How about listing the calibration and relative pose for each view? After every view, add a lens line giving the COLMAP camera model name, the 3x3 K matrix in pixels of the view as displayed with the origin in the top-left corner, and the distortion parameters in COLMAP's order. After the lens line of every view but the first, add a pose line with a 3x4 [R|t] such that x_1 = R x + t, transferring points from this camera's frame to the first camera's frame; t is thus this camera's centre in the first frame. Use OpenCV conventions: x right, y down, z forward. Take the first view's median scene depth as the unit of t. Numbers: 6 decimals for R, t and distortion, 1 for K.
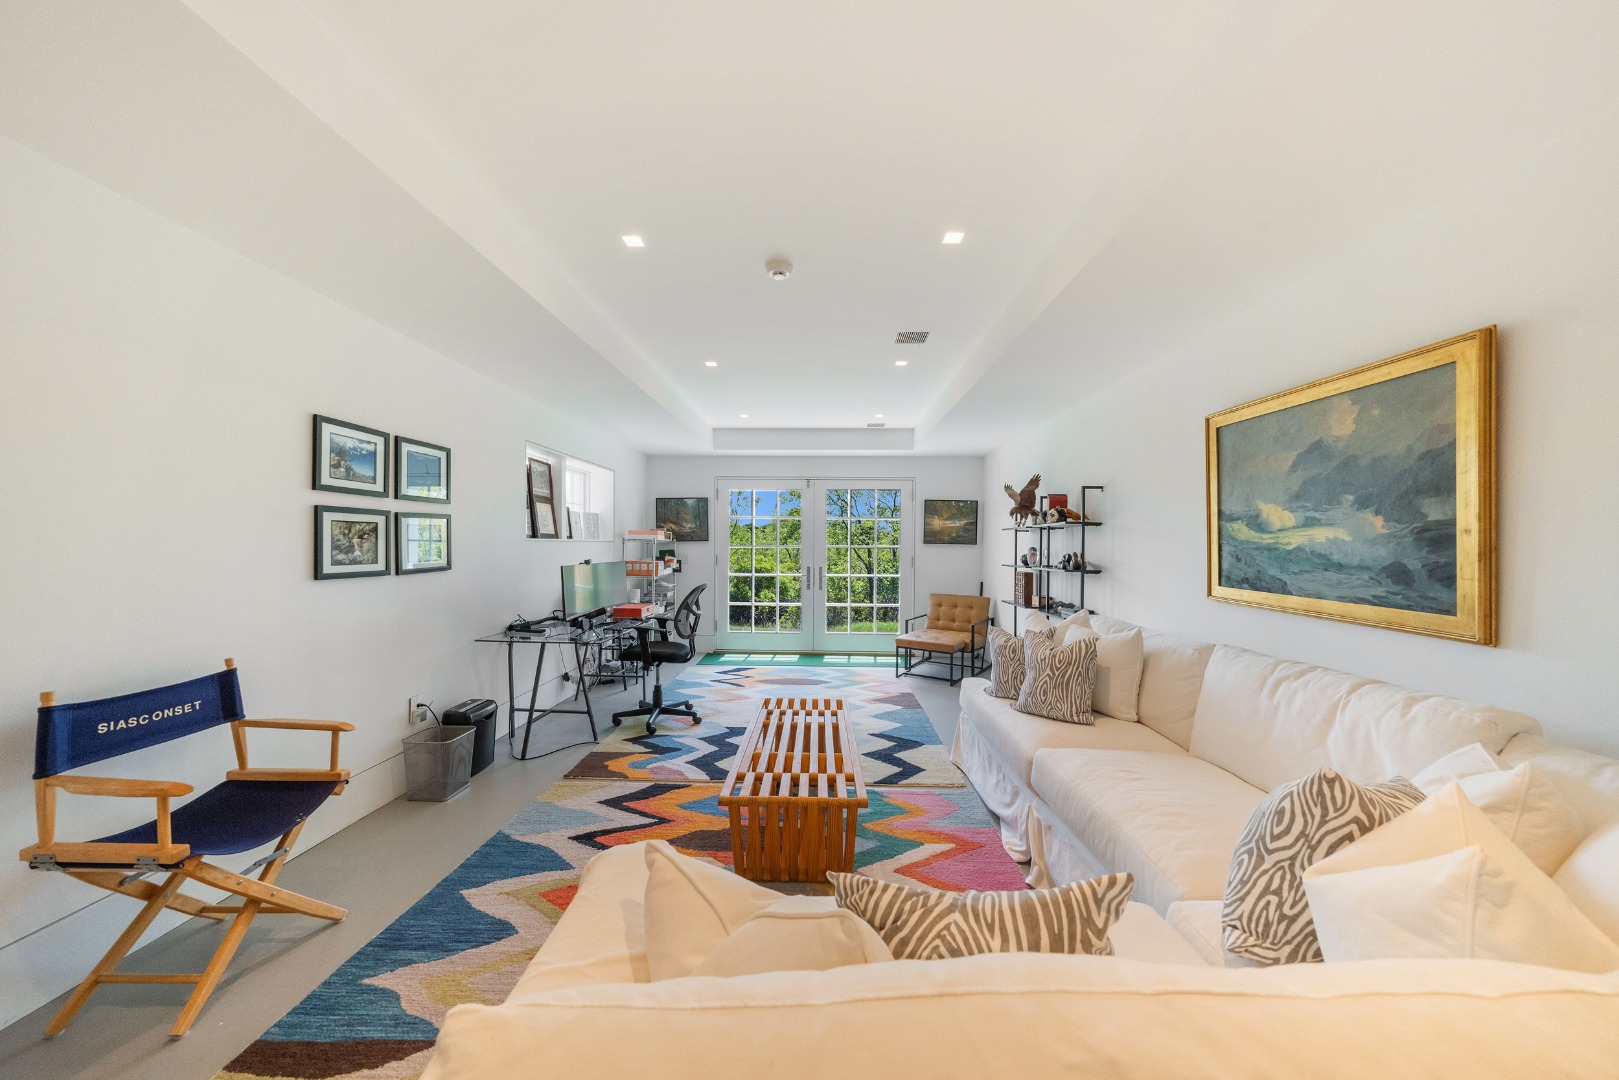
lens RADIAL K [[557.5, 0, 809.5], [0, 557.5, 540.0], [0, 0, 1]] dist [0.000147, 0.000001]
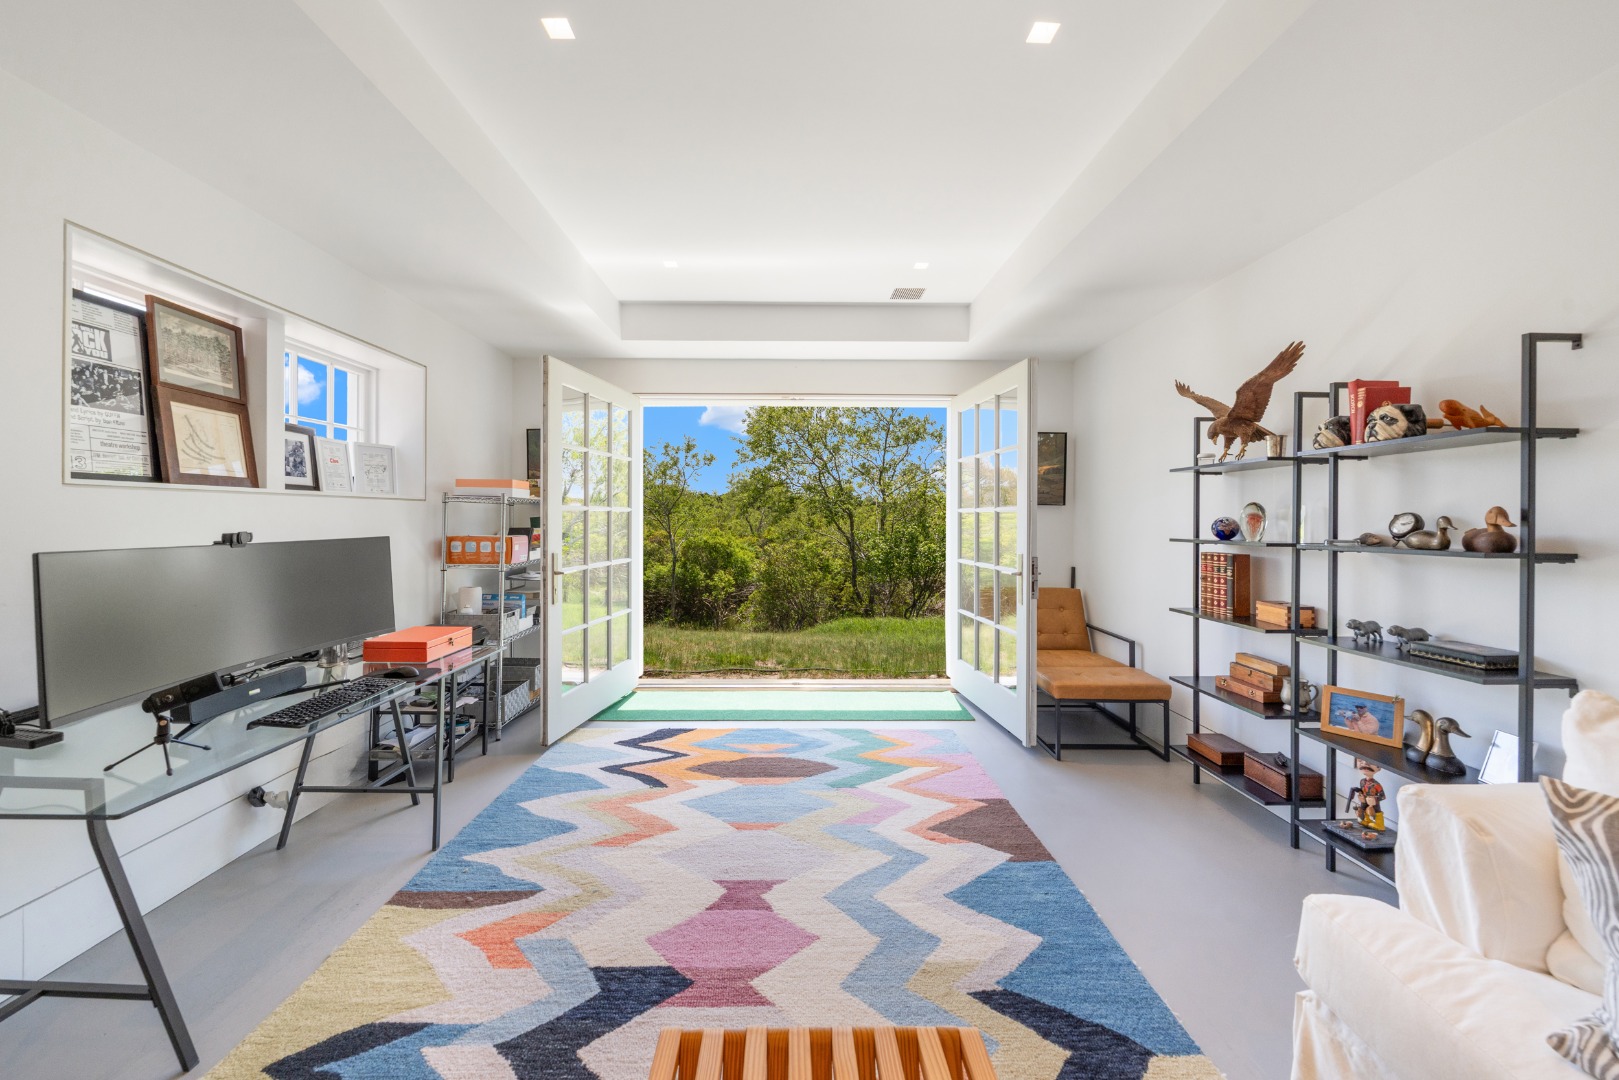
lens RADIAL K [[640.4, 0, 807.0], [0, 640.4, 509.1], [0, 0, 1]] dist [-0.000909, -0.000047]
pose [[0.998635, -0.002845, 0.052146, -0.022583], [0.002932, 0.999994, -0.001608, 0.017790], [-0.052141, 0.001758, 0.998638, 0.459452]]
